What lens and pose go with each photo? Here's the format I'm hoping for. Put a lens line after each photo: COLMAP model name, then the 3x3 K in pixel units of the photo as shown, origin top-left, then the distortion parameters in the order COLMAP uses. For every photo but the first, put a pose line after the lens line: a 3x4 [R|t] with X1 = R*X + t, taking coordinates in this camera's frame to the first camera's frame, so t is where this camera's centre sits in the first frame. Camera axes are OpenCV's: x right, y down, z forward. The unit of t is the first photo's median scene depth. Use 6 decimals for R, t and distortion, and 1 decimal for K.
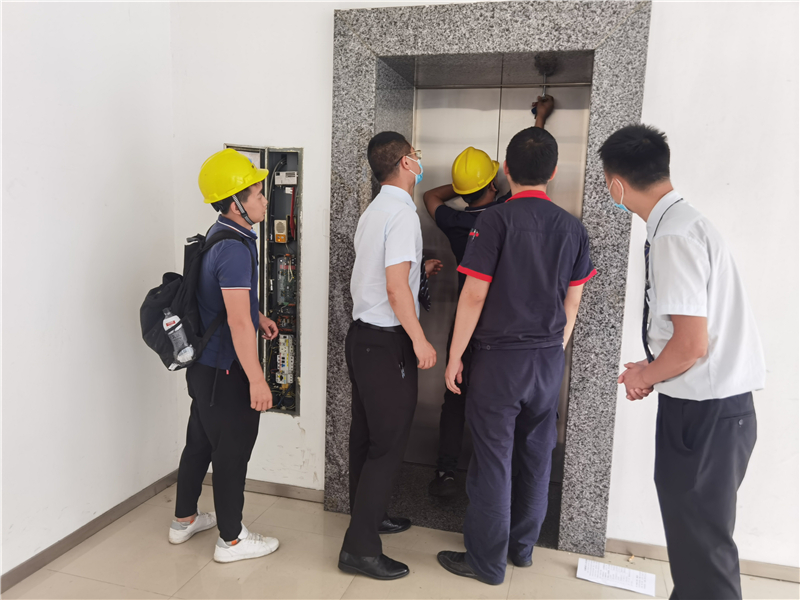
lens RADIAL K [[629.1, 0, 401.4], [0, 629.1, 301.2], [0, 0, 1]] dist [0.009515, 0.005112]
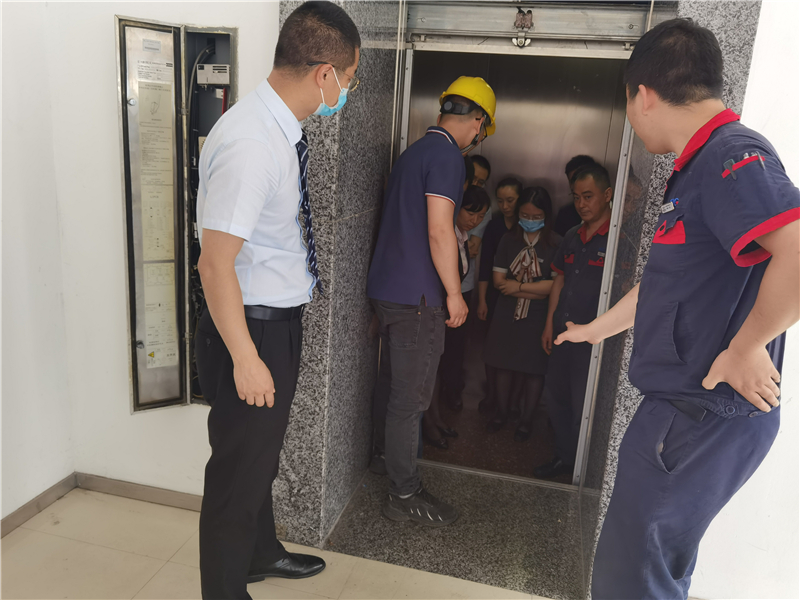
lens RADIAL K [[629.1, 0, 398.1], [0, 629.1, 298.1], [0, 0, 1]] dist [0.009515, 0.005112]
pose [[0.996458, 0.046649, -0.069964, 0.073785], [-0.041045, 0.995989, 0.079503, -0.017095], [0.073392, -0.076350, 0.994376, 0.319589]]
